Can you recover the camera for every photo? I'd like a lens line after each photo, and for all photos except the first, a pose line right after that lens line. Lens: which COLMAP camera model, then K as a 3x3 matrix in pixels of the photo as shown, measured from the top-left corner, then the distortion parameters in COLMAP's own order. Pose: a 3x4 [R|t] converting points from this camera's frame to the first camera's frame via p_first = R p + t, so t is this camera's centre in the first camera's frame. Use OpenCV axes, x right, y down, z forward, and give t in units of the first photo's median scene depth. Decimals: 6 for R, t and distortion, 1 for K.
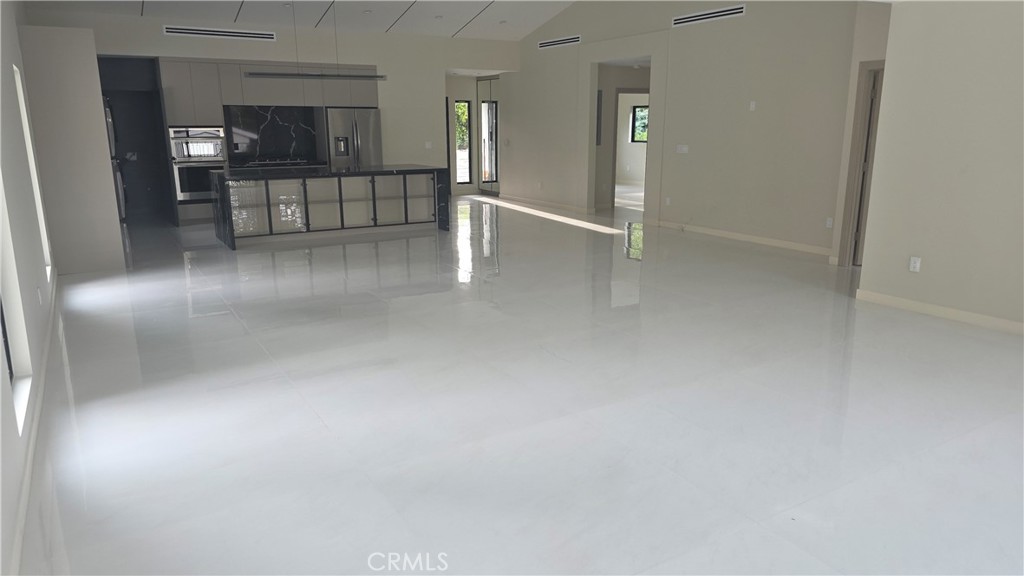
lens RADIAL K [[689.5, 0, 512.0], [0, 689.5, 288.0], [0, 0, 1]] dist [0.070524, -0.065811]
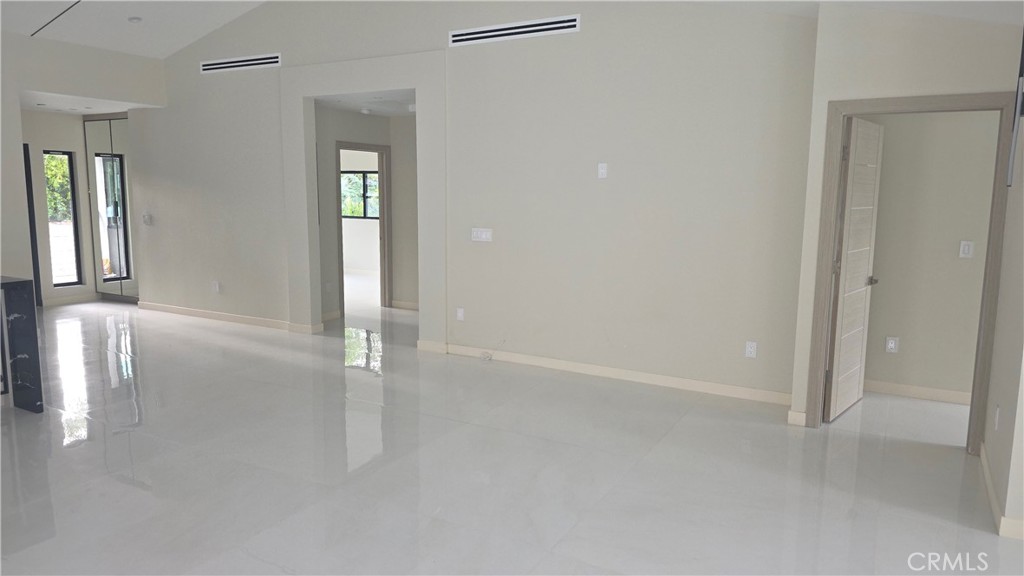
lens RADIAL K [[689.5, 0, 512.0], [0, 689.5, 288.0], [0, 0, 1]] dist [0.070524, -0.065811]
pose [[0.875932, -0.056380, 0.479128, -0.027117], [0.101729, 0.992402, -0.069201, -0.077311], [-0.471586, 0.109357, 0.875013, 0.323436]]
